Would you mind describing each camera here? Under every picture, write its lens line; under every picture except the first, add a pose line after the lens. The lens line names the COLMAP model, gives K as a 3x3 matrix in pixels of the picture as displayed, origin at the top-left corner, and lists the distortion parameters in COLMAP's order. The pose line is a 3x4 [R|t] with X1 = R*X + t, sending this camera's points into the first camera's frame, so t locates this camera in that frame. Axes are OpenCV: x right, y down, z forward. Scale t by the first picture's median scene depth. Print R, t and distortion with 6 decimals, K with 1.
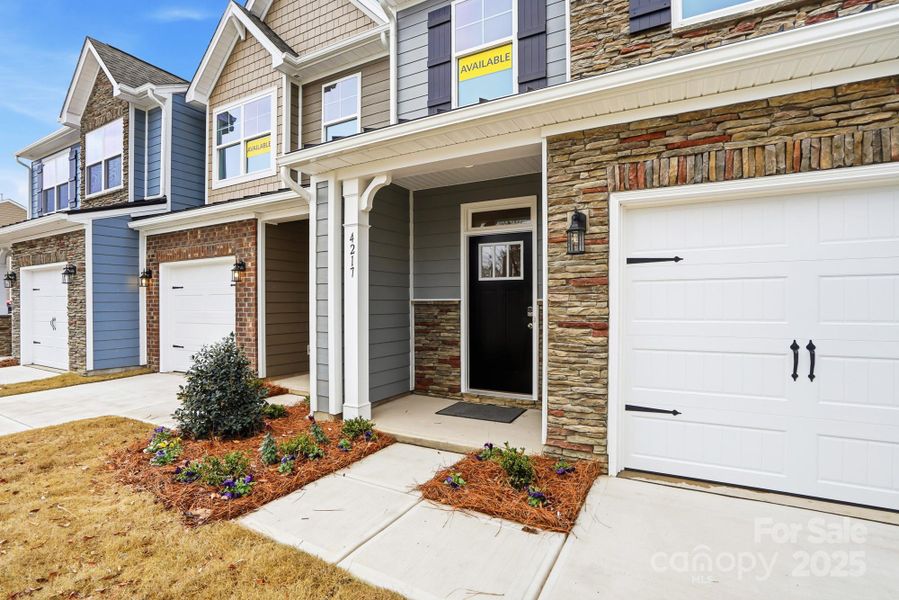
lens RADIAL K [[422.4, 0, 455.8], [0, 422.4, 306.8], [0, 0, 1]] dist [-0.055582, 0.014830]
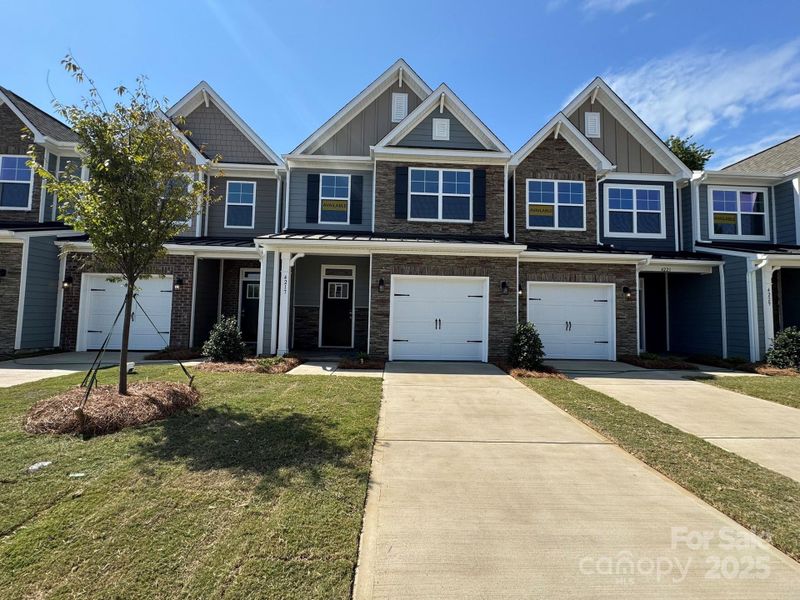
lens RADIAL K [[322.2, 0, 398.6], [0, 322.2, 300.2], [0, 0, 1]] dist [-0.003119, -0.000006]
pose [[0.864208, 0.048612, 0.500781, -0.508937], [-0.018396, 0.997709, -0.065102, 0.058009], [-0.502798, 0.047049, 0.863123, -0.734414]]
